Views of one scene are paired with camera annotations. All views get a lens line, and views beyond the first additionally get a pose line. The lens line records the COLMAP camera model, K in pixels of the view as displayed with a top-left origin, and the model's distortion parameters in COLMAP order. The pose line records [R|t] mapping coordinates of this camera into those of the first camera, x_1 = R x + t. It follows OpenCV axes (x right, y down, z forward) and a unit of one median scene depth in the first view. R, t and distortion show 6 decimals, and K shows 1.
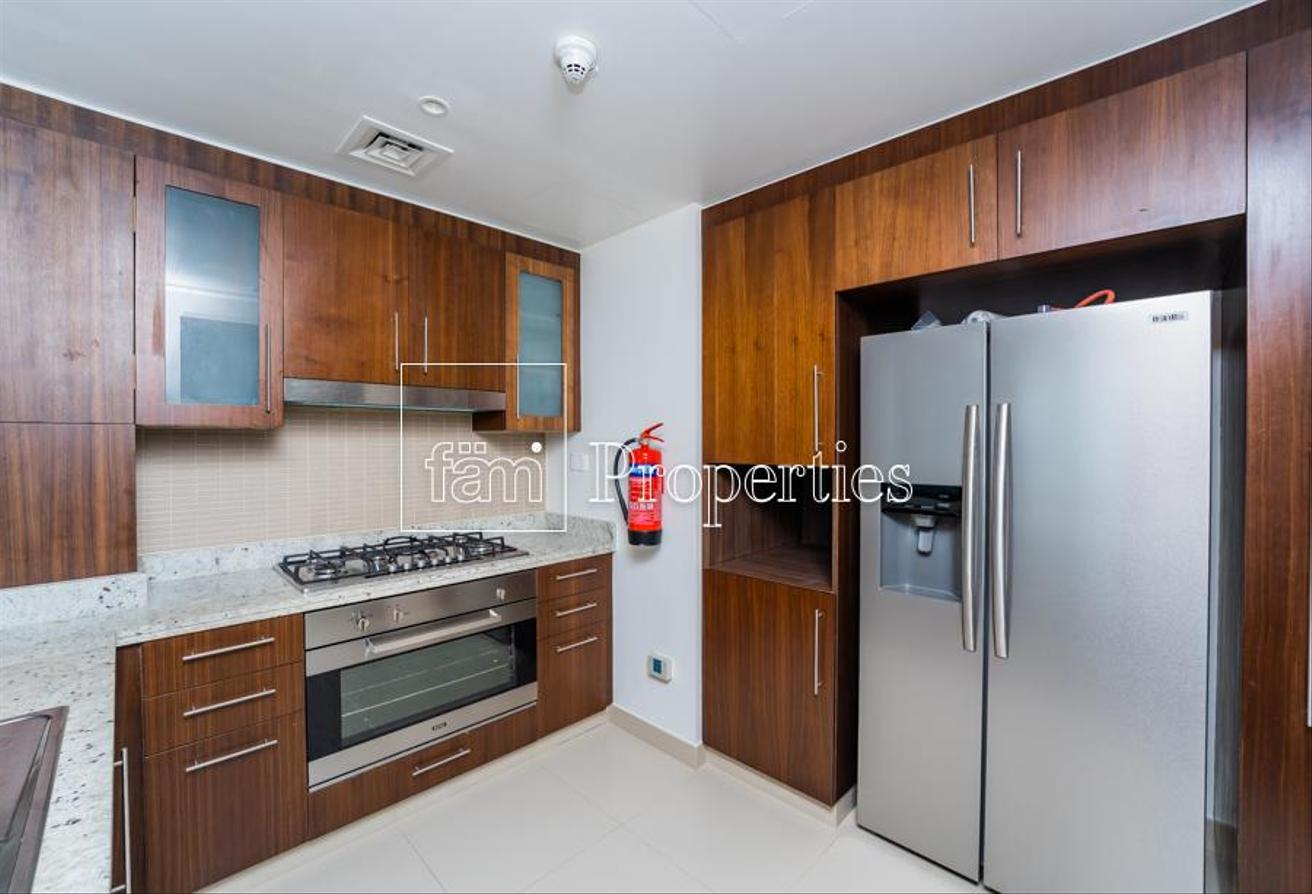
lens RADIAL K [[541.2, 0, 645.5], [0, 541.2, 449.9], [0, 0, 1]] dist [-0.017120, 0.002304]
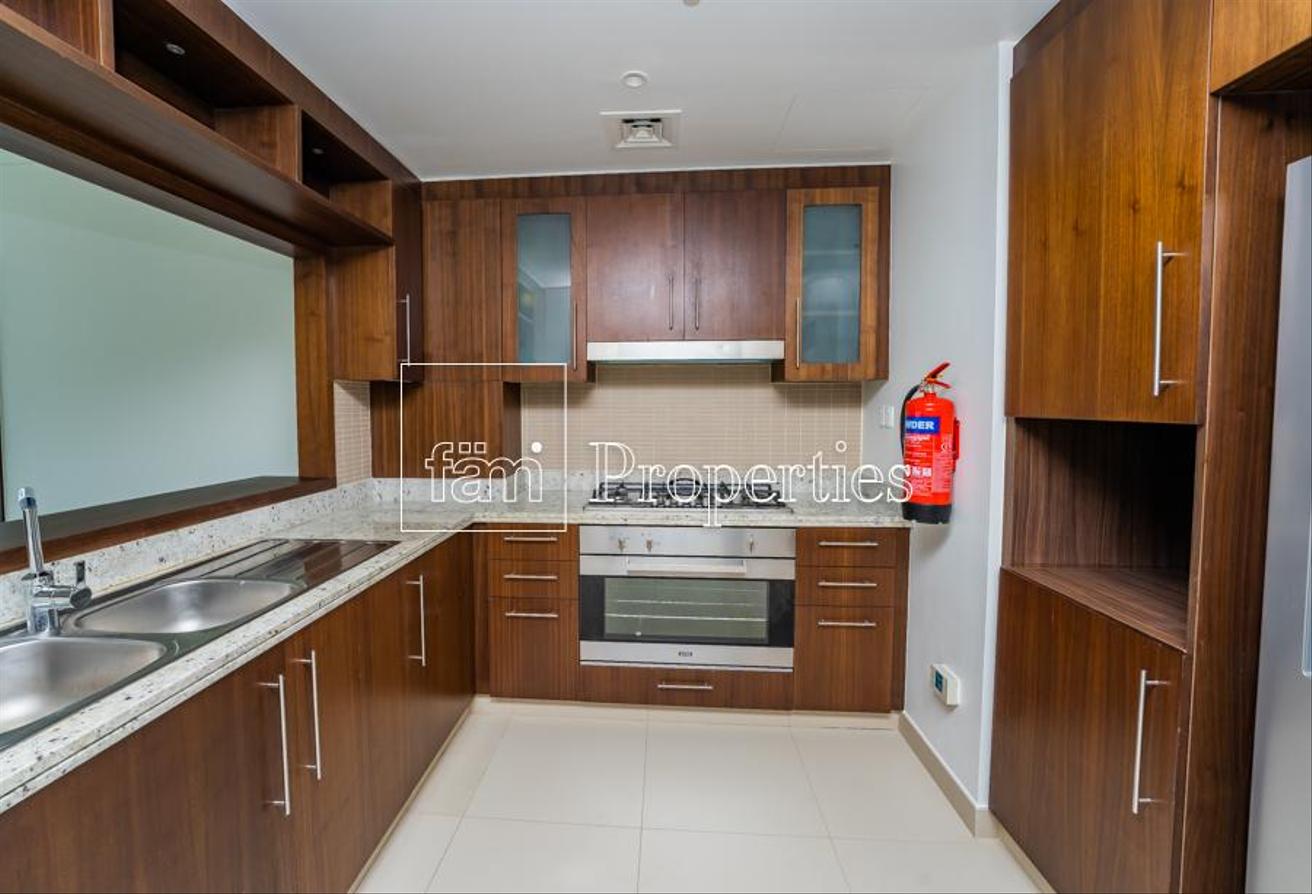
lens RADIAL K [[541.2, 0, 622.4], [0, 541.2, 427.4], [0, 0, 1]] dist [-0.017120, 0.002304]
pose [[0.660168, 0.034651, -0.750318, 0.325068], [-0.009765, 0.999247, 0.037555, 0.017484], [0.751054, -0.017466, 0.660009, 0.189339]]
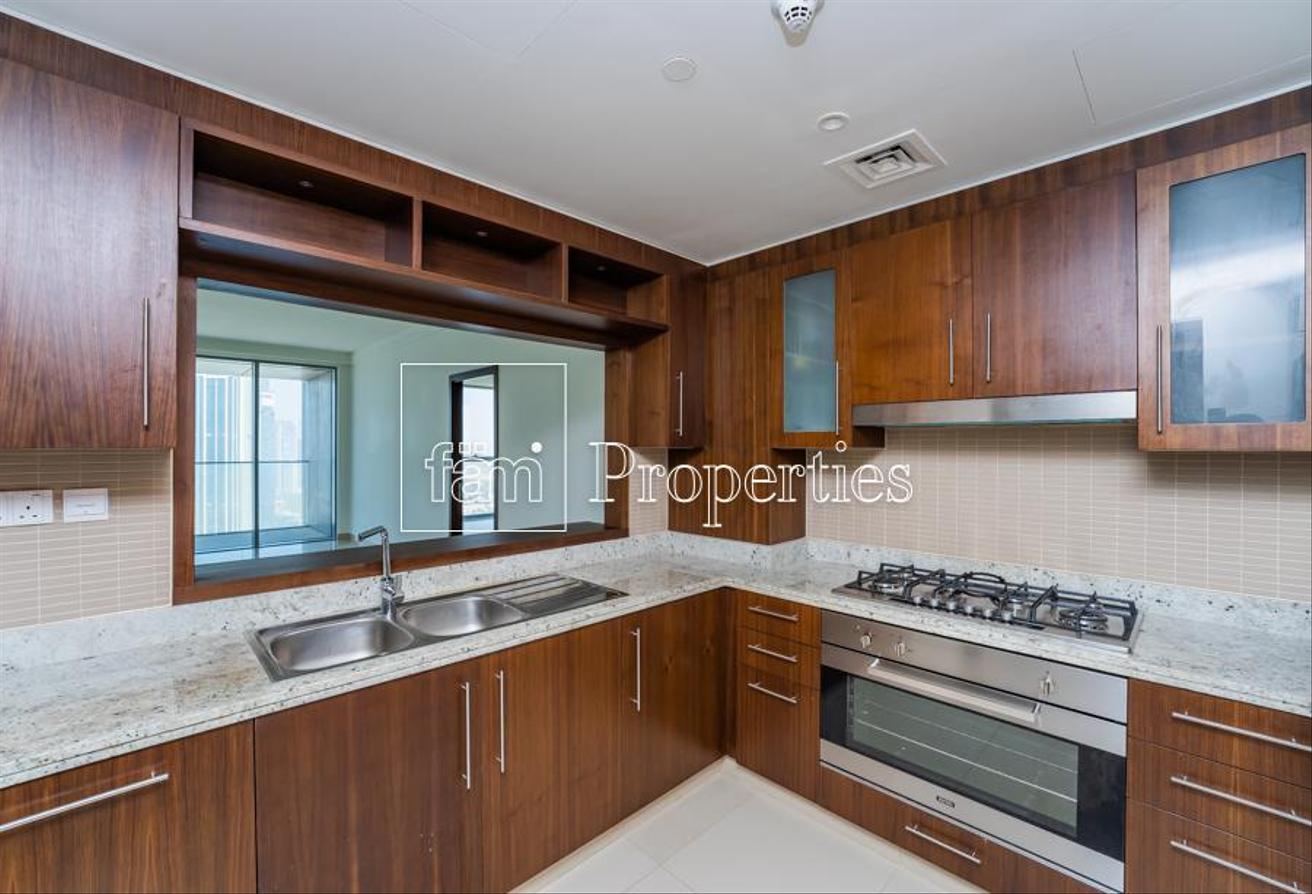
lens RADIAL K [[541.2, 0, 652.6], [0, 541.2, 448.7], [0, 0, 1]] dist [-0.017120, 0.002304]
pose [[0.012611, 0.006160, -0.999902, 0.437558], [-0.018257, 0.999816, 0.005929, -0.036822], [0.999754, 0.018181, 0.012721, 0.506409]]
